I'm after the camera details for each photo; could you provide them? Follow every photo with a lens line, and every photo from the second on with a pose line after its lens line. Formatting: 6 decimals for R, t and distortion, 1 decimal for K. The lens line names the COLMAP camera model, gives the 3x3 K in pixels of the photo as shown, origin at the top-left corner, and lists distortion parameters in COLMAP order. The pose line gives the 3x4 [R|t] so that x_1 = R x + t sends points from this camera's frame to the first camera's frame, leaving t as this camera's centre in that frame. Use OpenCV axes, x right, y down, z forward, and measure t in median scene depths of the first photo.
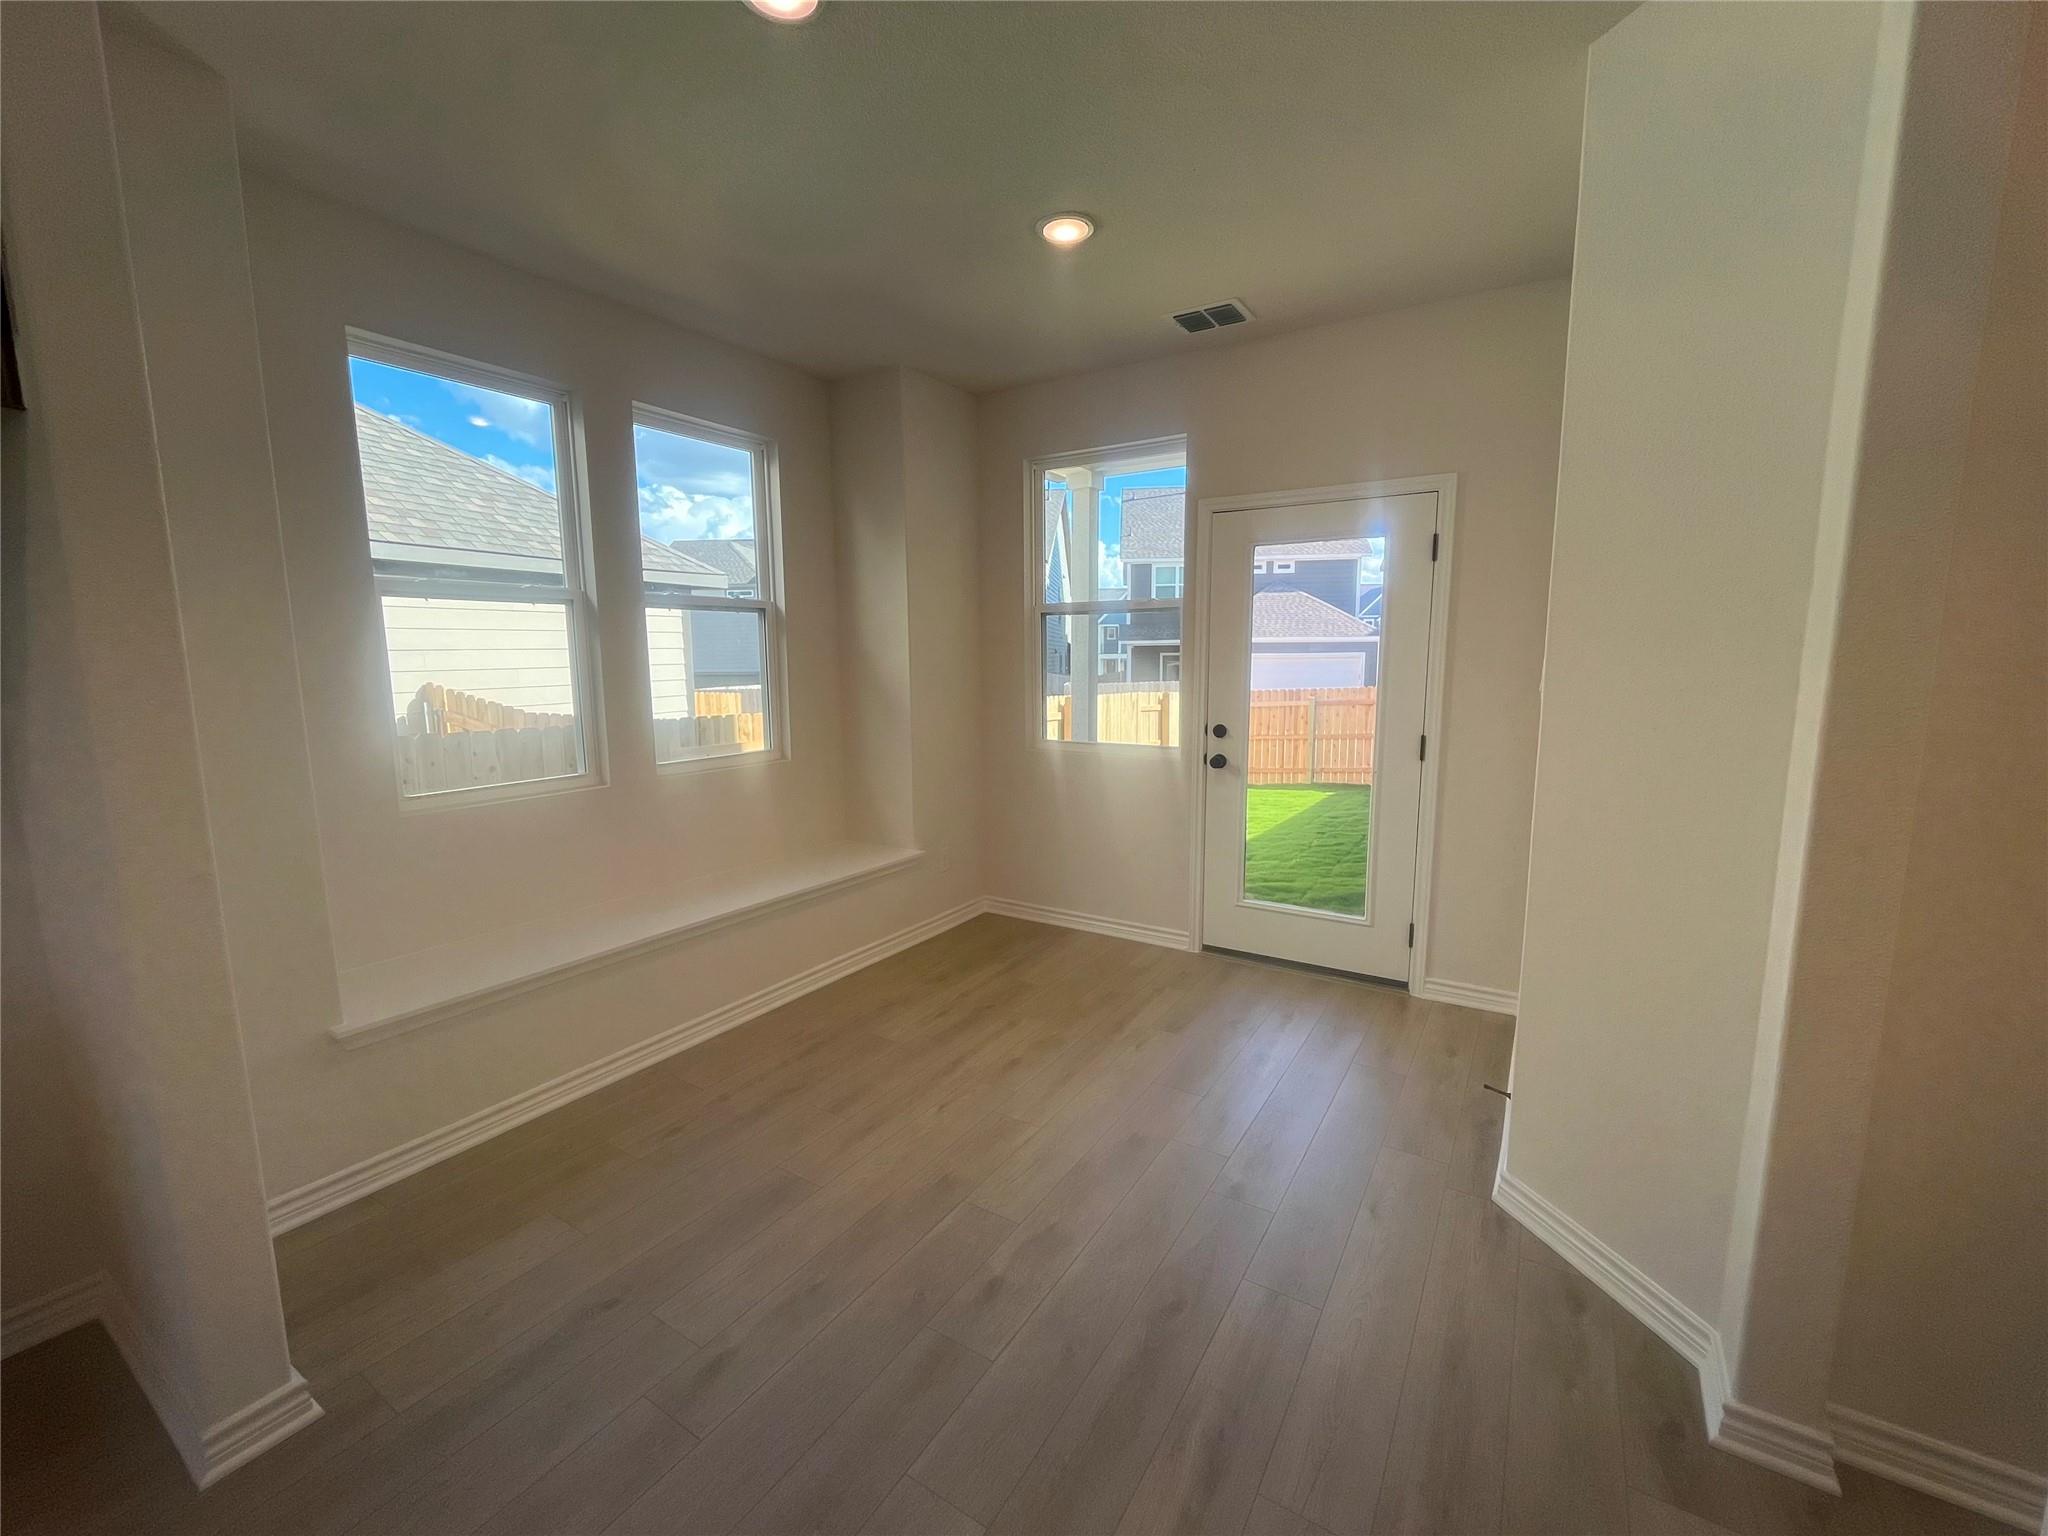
lens RADIAL K [[828.3, 0, 1020.8], [0, 828.3, 772.9], [0, 0, 1]] dist [0.002205, -0.003487]
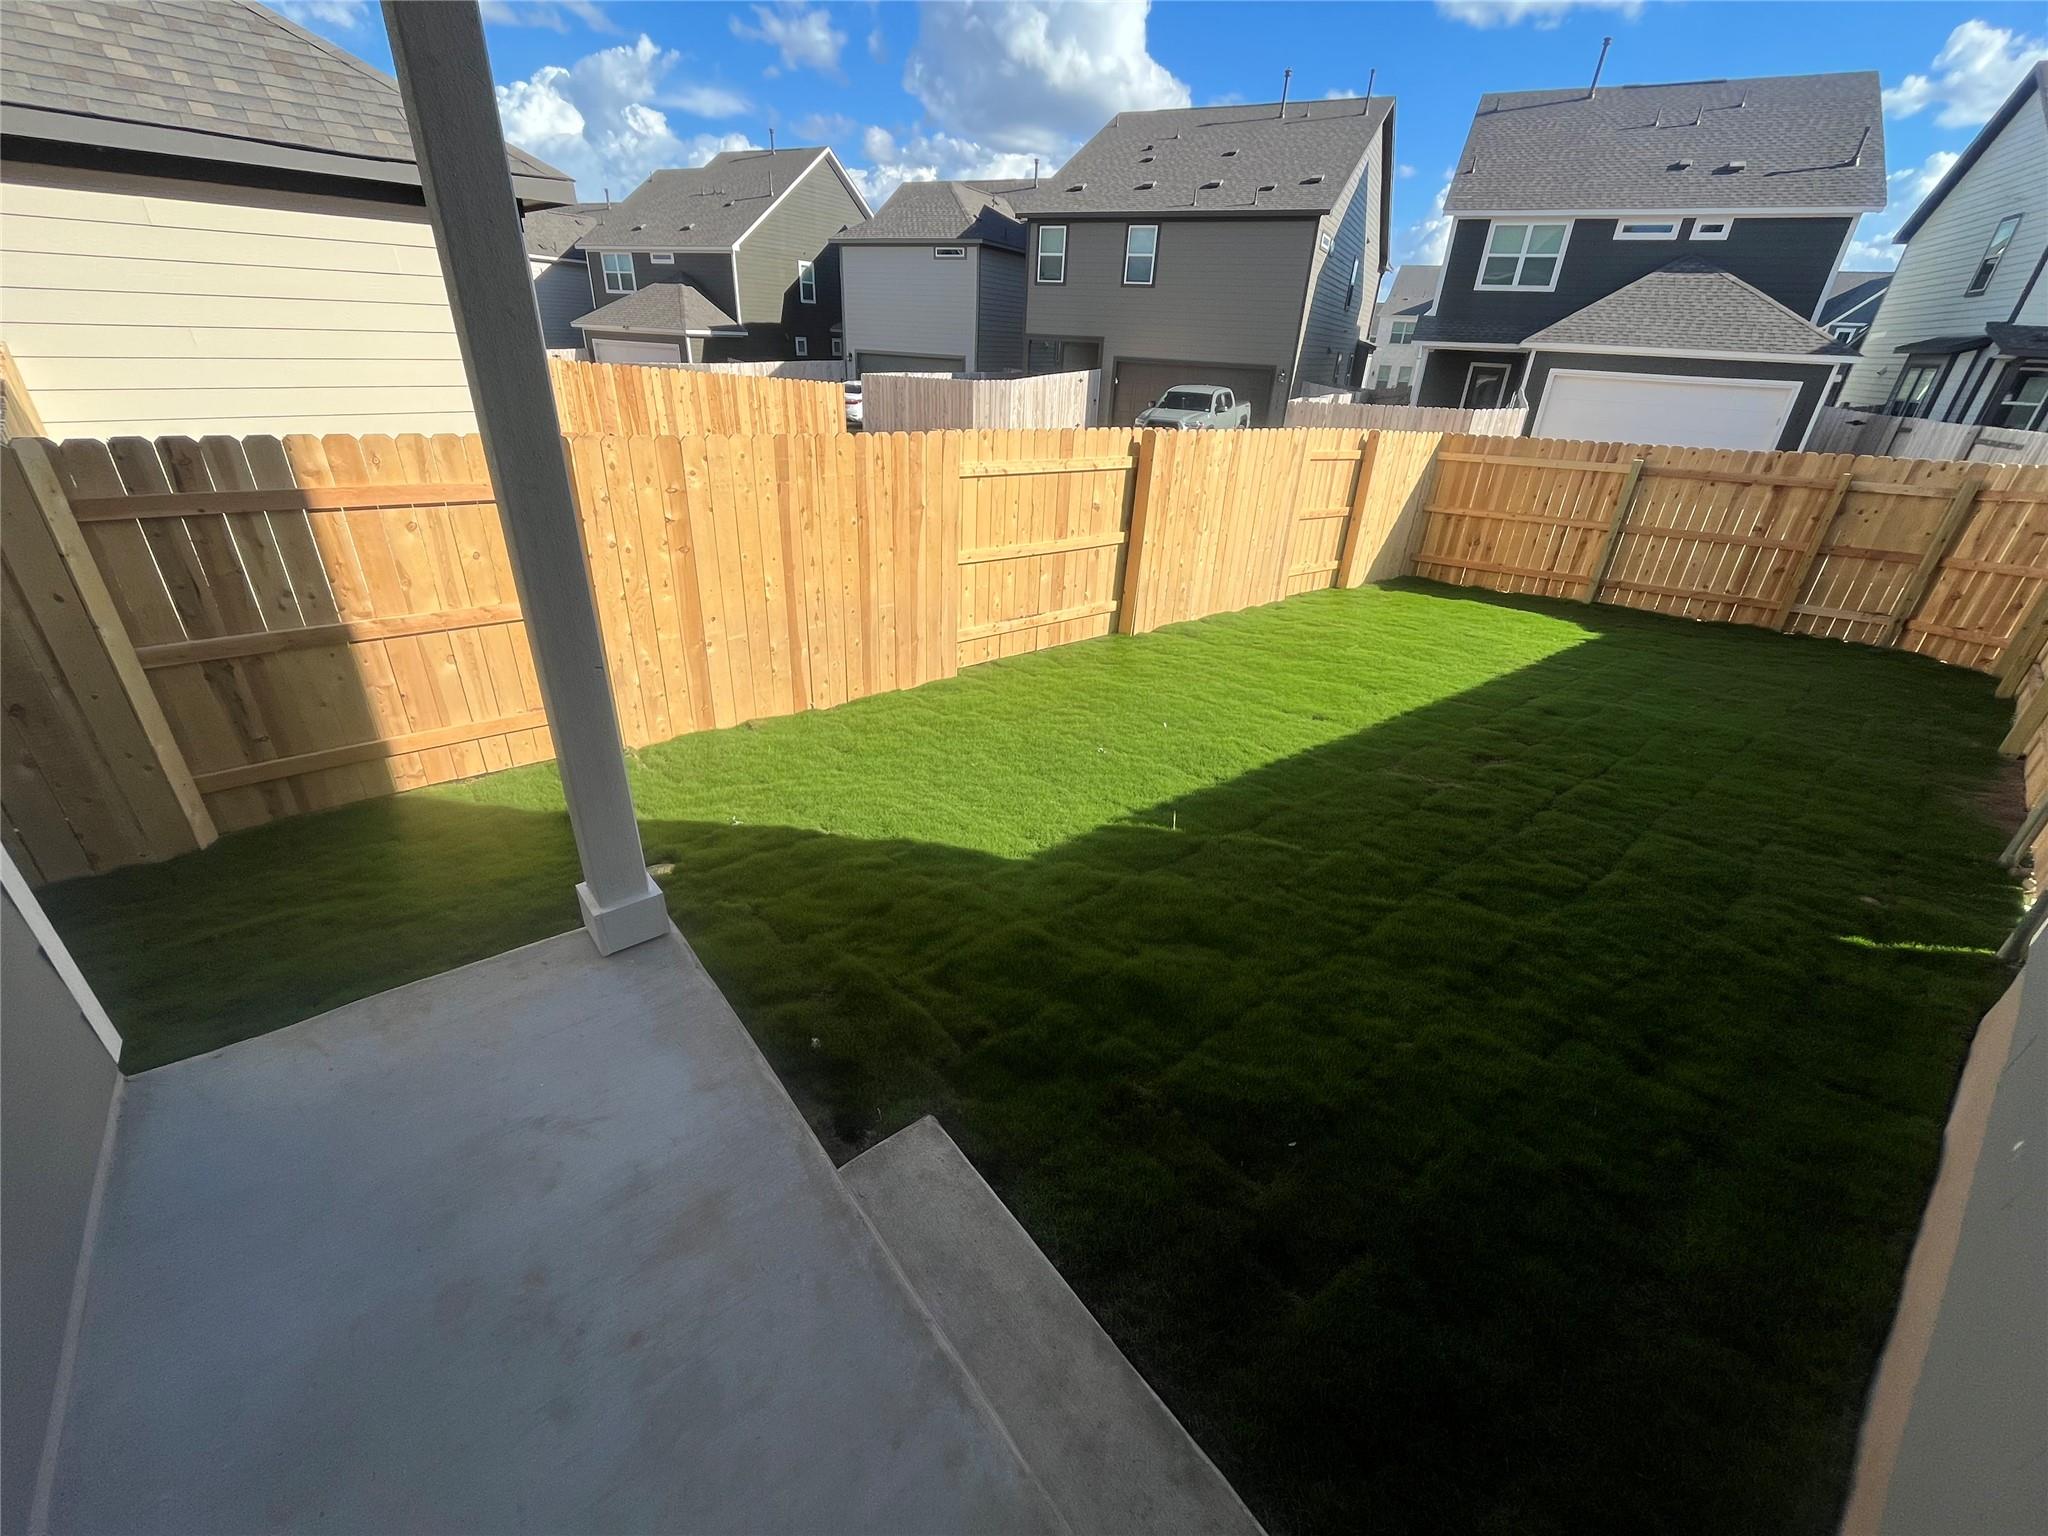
lens RADIAL K [[828.3, 0, 1020.8], [0, 828.3, 772.9], [0, 0, 1]] dist [0.002205, -0.003487]
pose [[0.942752, 0.194628, -0.270810, 0.154711], [-0.095647, 0.935722, 0.339523, -0.045170], [0.319483, -0.294184, 0.900770, 0.286581]]
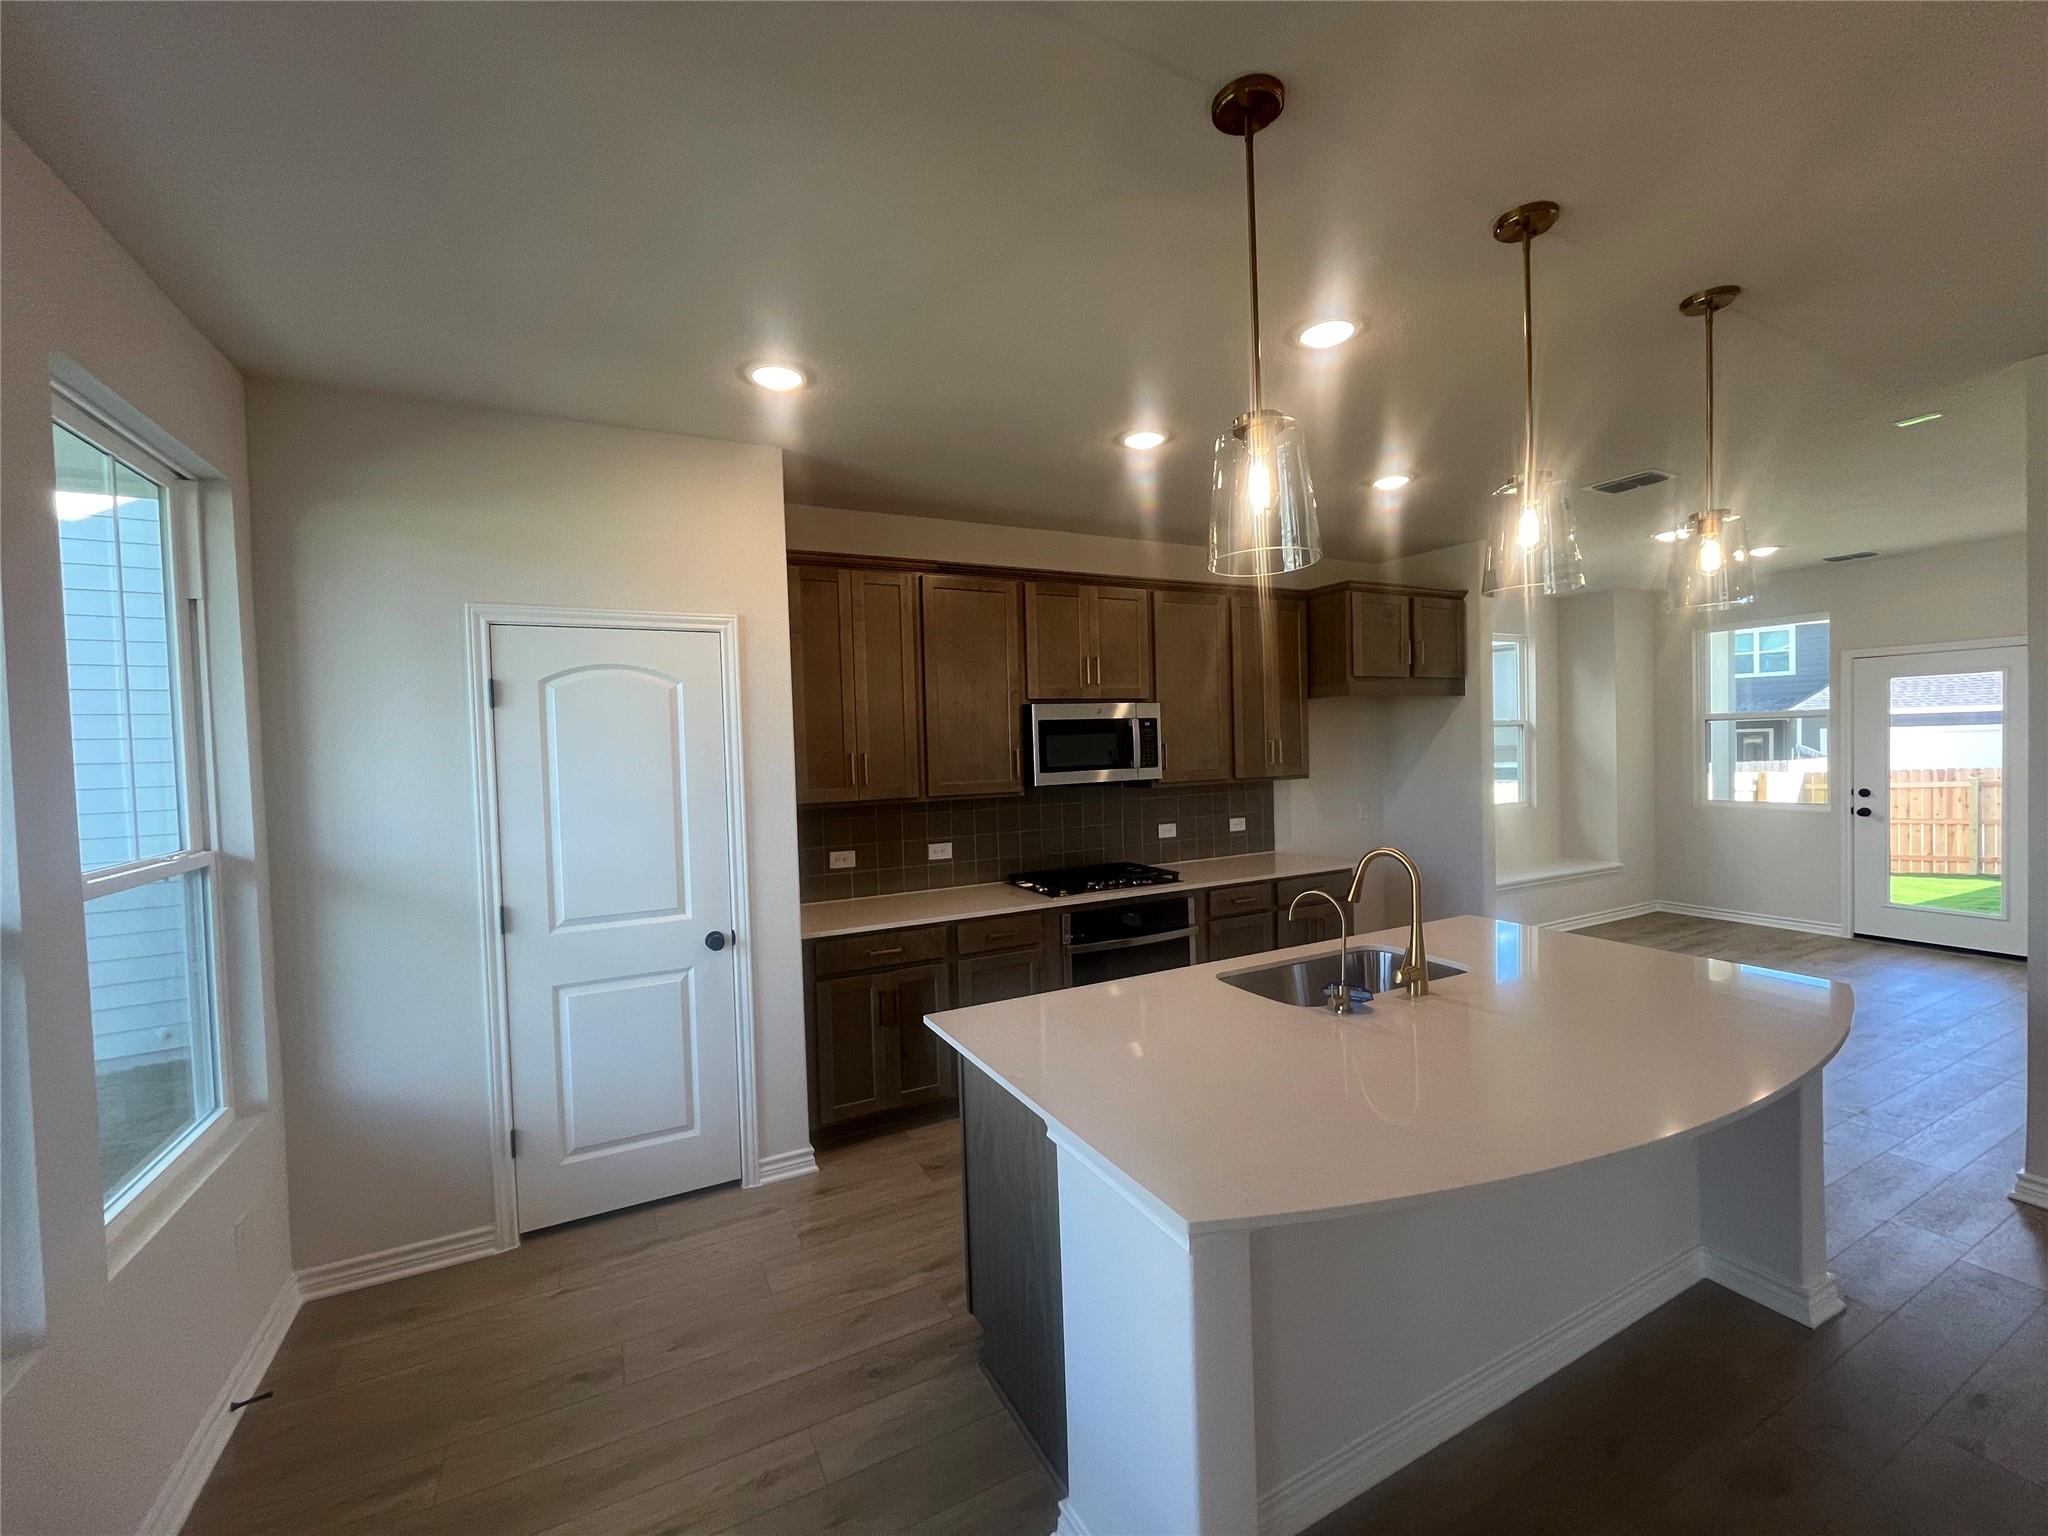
lens RADIAL K [[828.3, 0, 1020.8], [0, 828.3, 772.9], [0, 0, 1]] dist [0.002205, -0.003487]
pose [[0.862702, -0.004287, -0.505694, -0.096649], [-0.047046, 0.994947, -0.088693, 0.035209], [0.503519, 0.100307, 0.858142, -0.322042]]
